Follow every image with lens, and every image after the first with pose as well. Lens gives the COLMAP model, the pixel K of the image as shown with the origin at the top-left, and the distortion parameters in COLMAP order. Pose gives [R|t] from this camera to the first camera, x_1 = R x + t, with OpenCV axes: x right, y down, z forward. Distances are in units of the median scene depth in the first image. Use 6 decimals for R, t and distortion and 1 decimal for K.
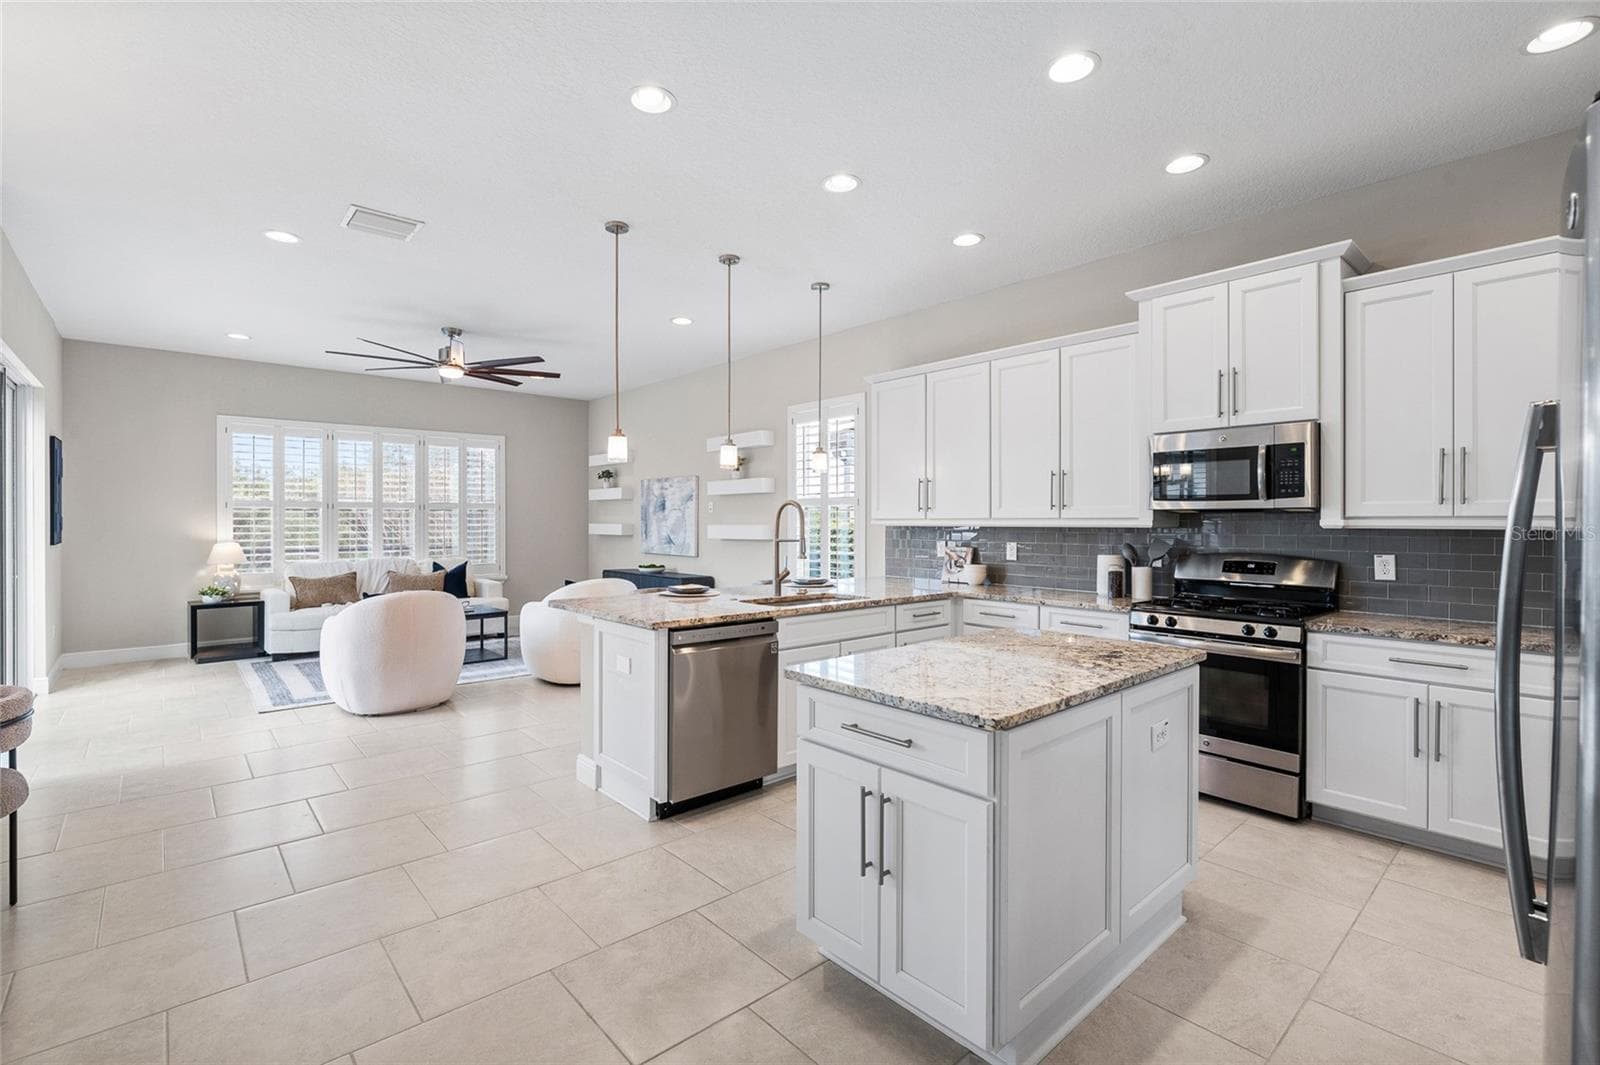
lens RADIAL K [[709.9, 0, 794.4], [0, 709.9, 526.0], [0, 0, 1]] dist [-0.007901, 0.000502]
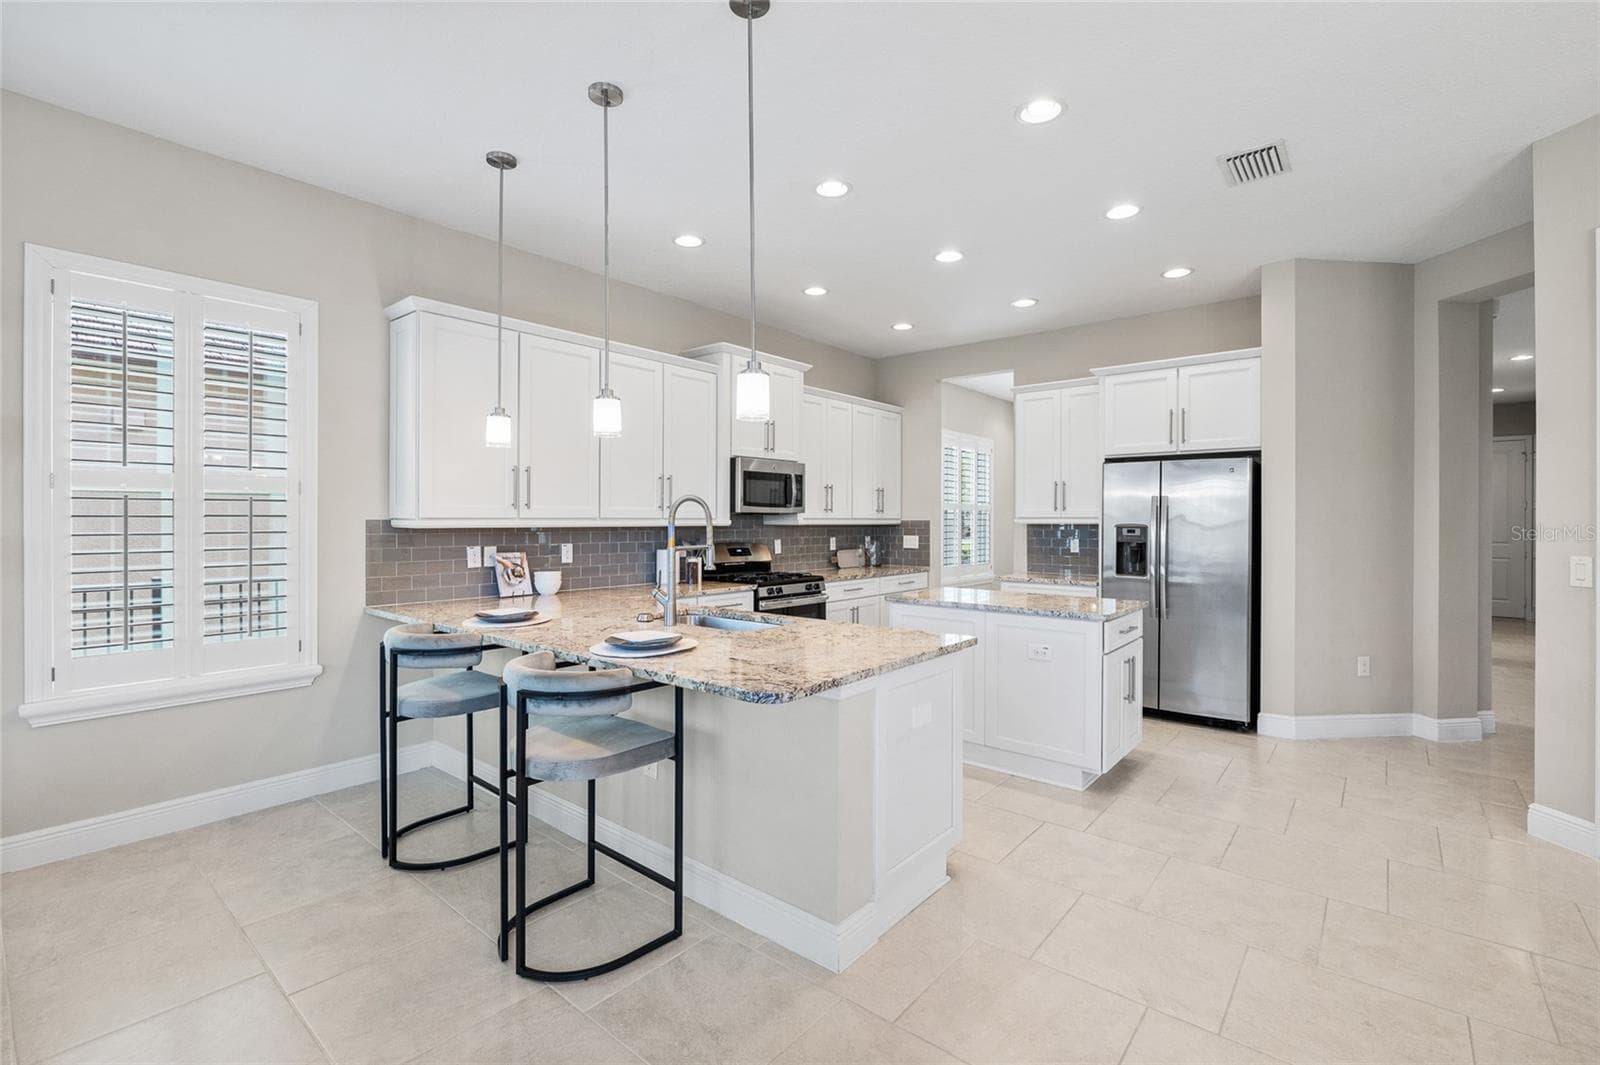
lens RADIAL K [[709.9, 0, 802.1], [0, 709.9, 524.1], [0, 0, 1]] dist [-0.007901, 0.000502]
pose [[-0.152421, -0.004229, 0.988307, -0.743296], [0.006085, 0.999968, 0.005218, -0.006101], [-0.988297, 0.006809, -0.152390, 0.959863]]
